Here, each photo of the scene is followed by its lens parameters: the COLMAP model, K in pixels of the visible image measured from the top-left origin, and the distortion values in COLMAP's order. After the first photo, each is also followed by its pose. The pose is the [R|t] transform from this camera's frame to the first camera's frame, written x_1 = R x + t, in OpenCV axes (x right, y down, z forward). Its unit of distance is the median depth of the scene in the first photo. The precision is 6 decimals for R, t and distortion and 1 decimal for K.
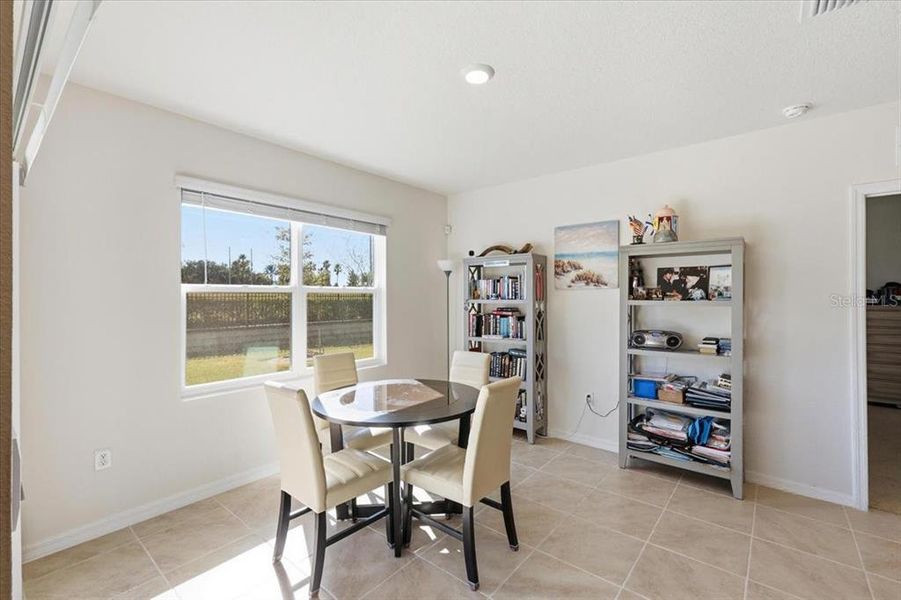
lens RADIAL K [[396.7, 0, 452.9], [0, 396.7, 297.2], [0, 0, 1]] dist [-0.001254, -0.000045]
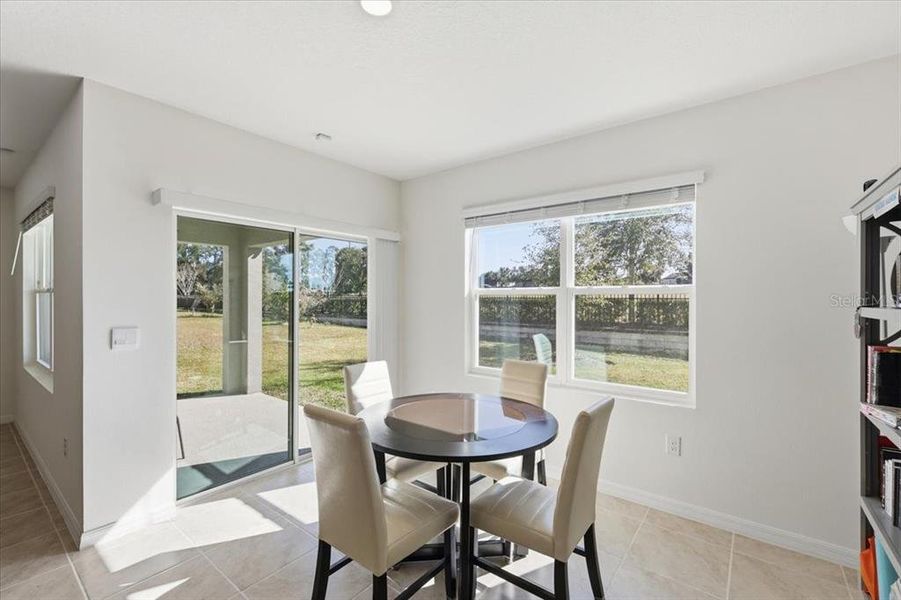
lens RADIAL K [[388.6, 0, 451.4], [0, 388.6, 299.7], [0, 0, 1]] dist [0.001504, 0.000178]
pose [[0.041037, 0.005006, -0.999145, 0.530580], [0.000353, 0.999987, 0.005025, -0.003872], [0.999158, -0.000559, 0.041035, 0.749118]]
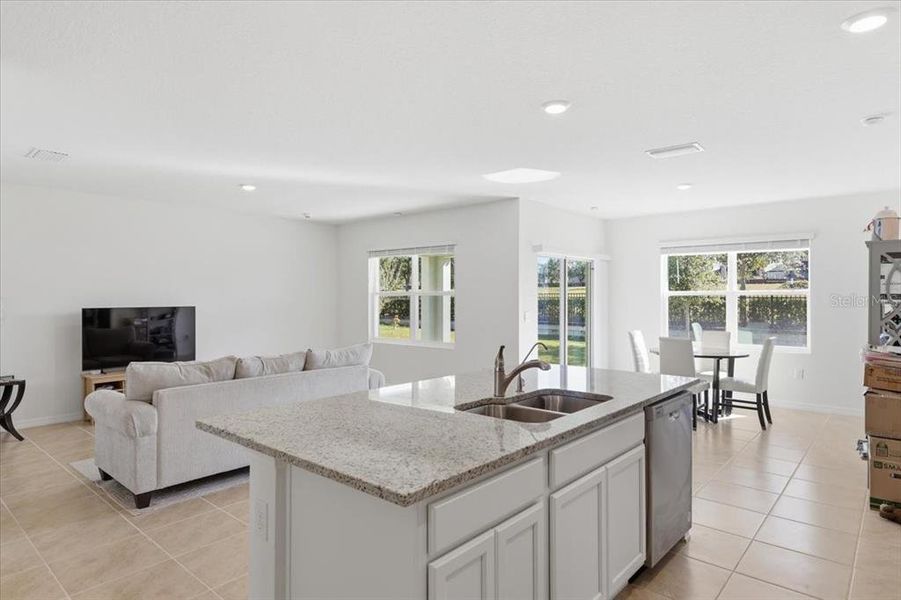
lens RADIAL K [[506.1, 0, 450.9], [0, 506.1, 295.8], [0, 0, 1]] dist [0.001167, 0.000605]
pose [[-0.018376, -0.004530, -0.999821, 1.746242], [0.003262, 0.999984, -0.004590, -0.004310], [0.999826, -0.003346, -0.018361, -0.076949]]
